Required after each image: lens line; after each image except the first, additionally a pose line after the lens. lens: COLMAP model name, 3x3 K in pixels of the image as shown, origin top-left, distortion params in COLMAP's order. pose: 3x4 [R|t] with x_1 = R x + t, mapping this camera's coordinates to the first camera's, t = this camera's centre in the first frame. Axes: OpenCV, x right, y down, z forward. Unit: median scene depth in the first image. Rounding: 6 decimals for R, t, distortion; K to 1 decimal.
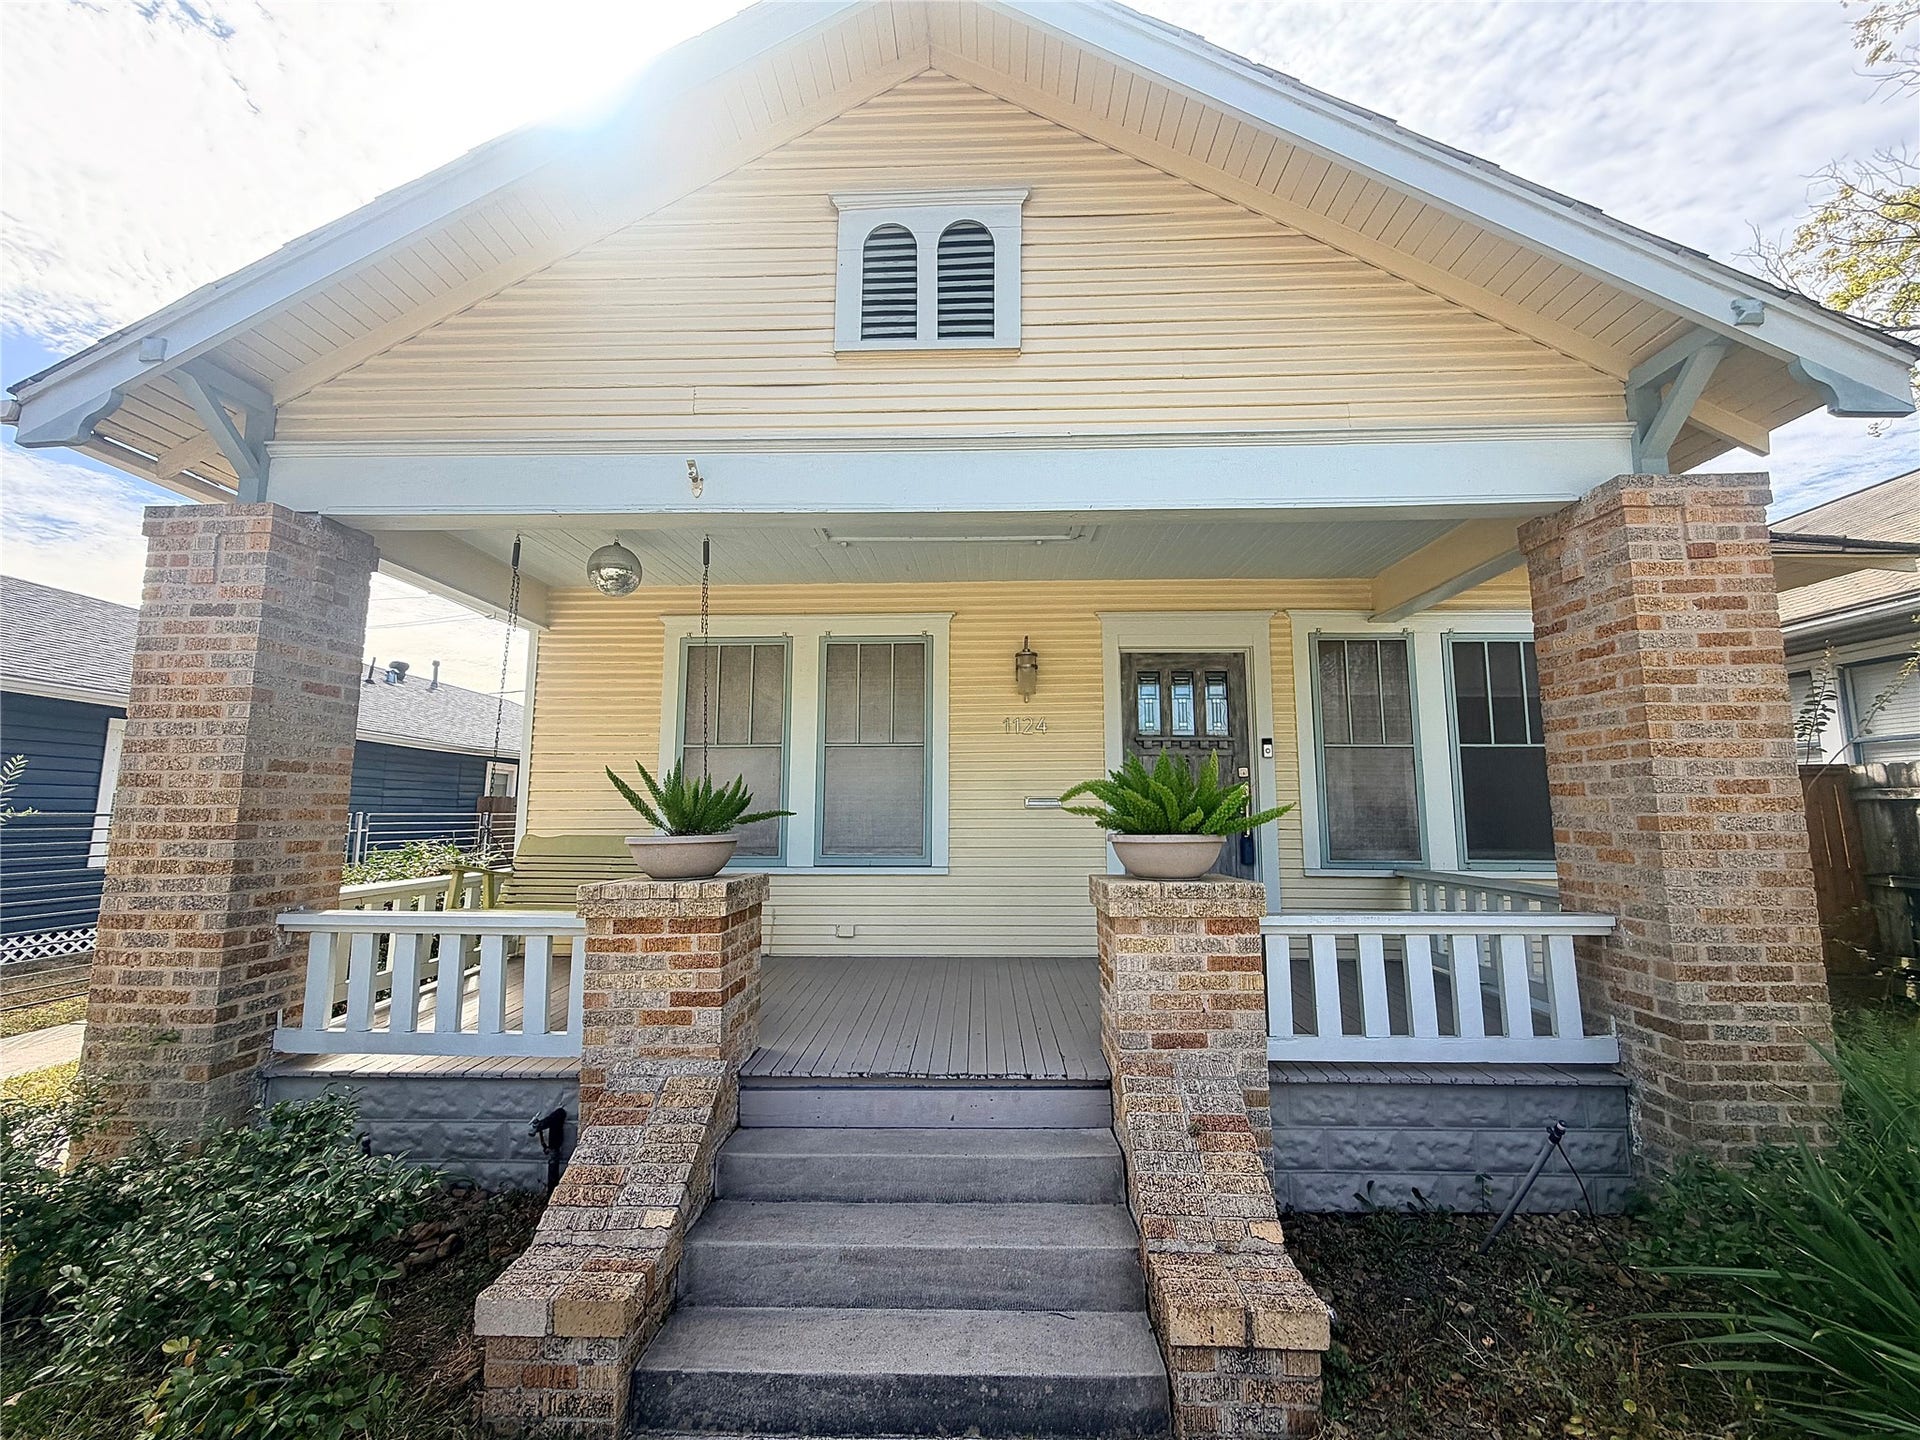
lens RADIAL K [[765.7, 0, 960.0], [0, 765.7, 720.0], [0, 0, 1]] dist [0.000361, 0.000271]
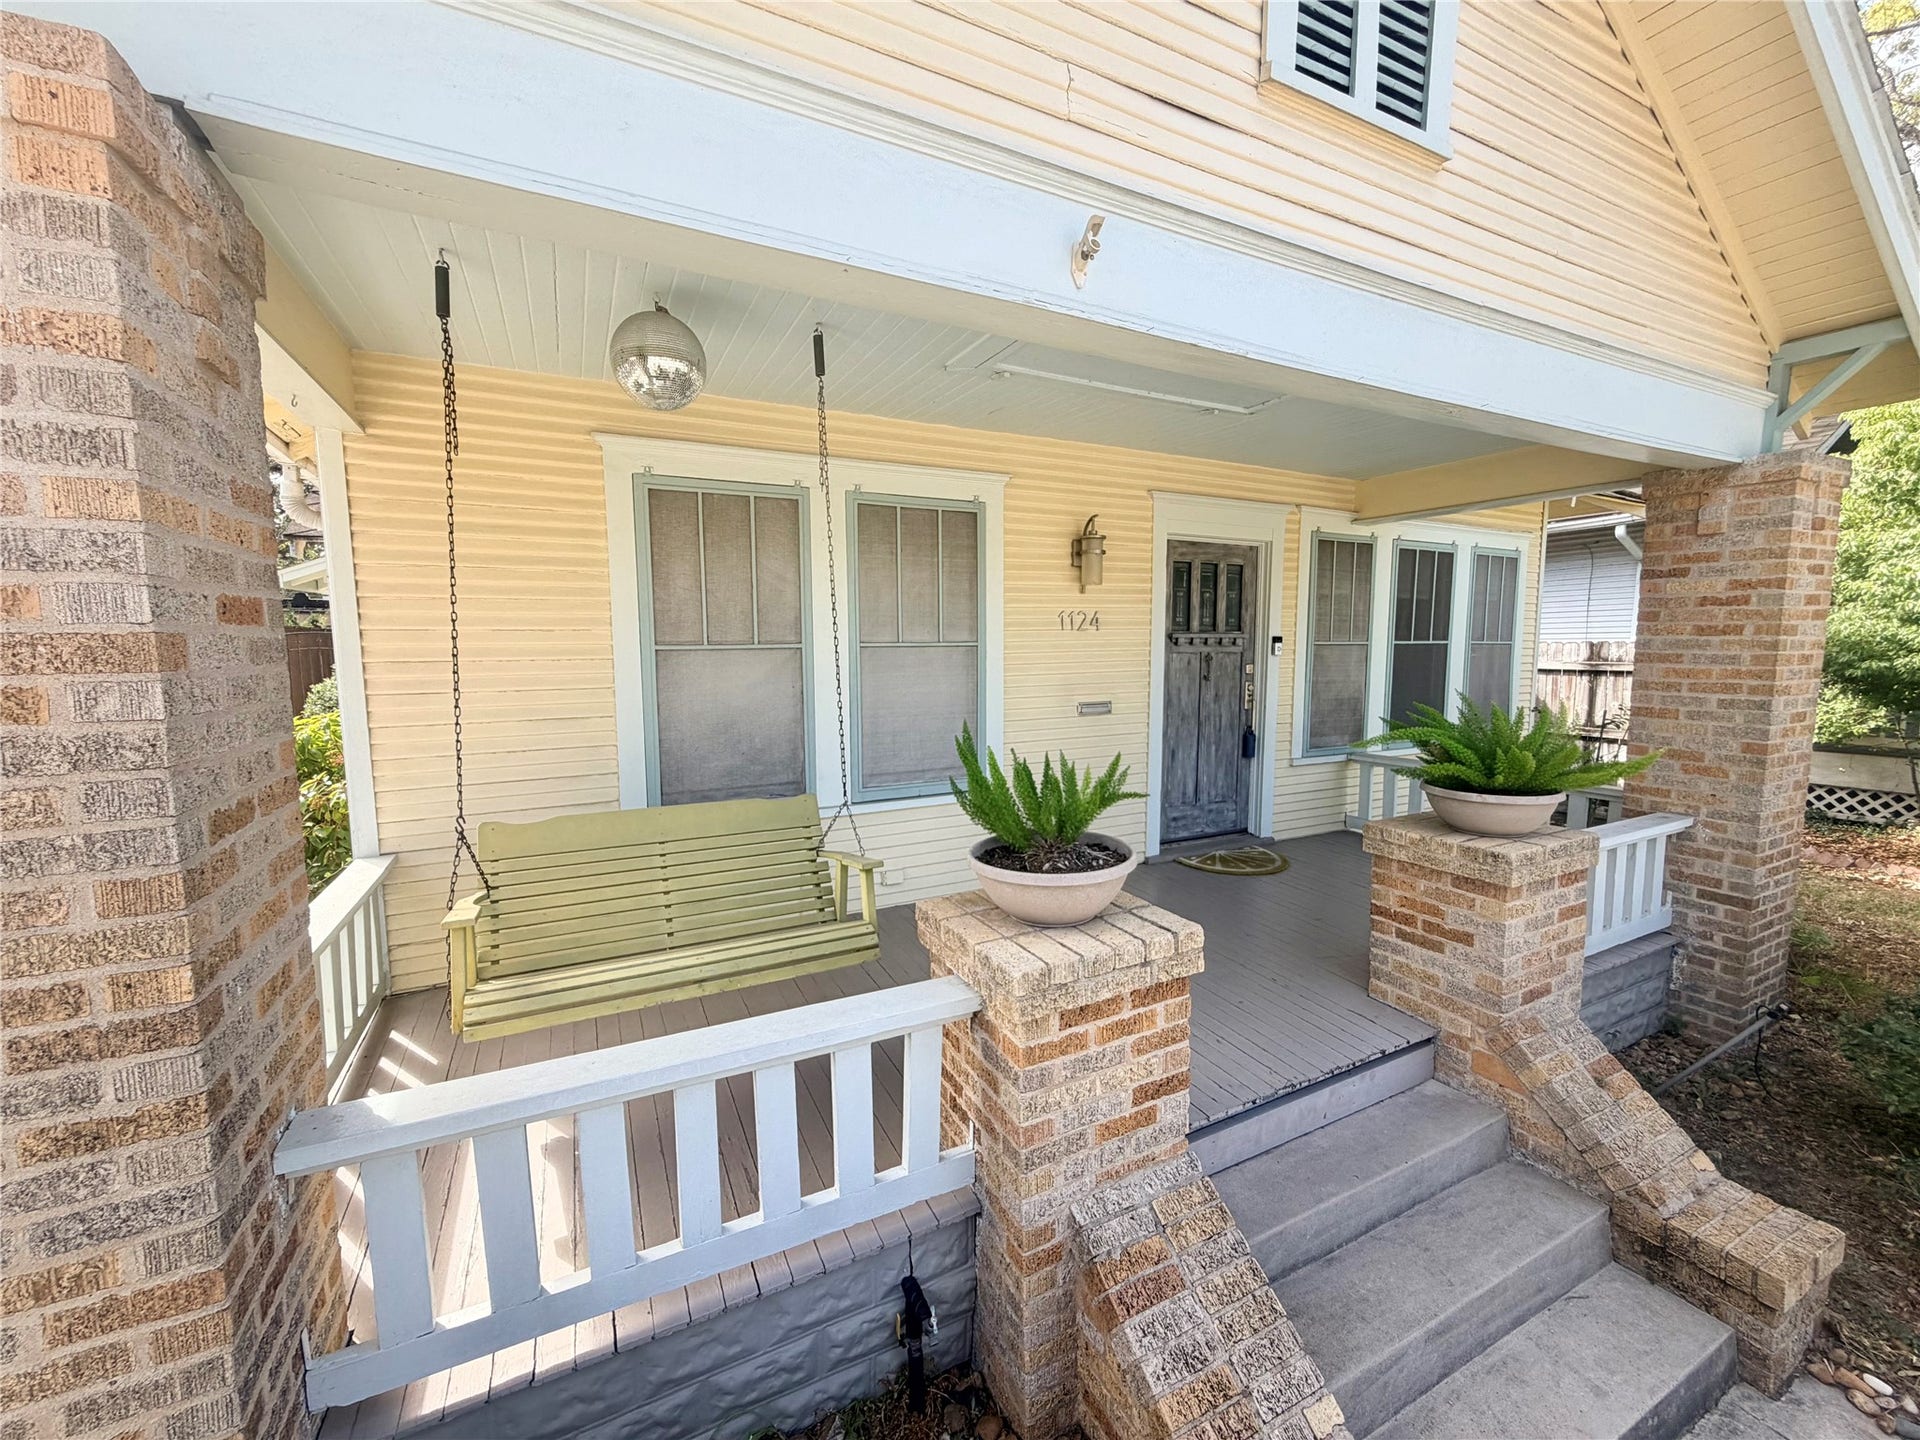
lens RADIAL K [[765.7, 0, 960.0], [0, 765.7, 720.0], [0, 0, 1]] dist [0.000361, 0.000271]
pose [[0.879178, -0.053784, 0.473448, -0.614236], [-0.051817, 0.976925, 0.207202, -0.075709], [-0.473667, -0.206700, 0.856104, 0.415377]]
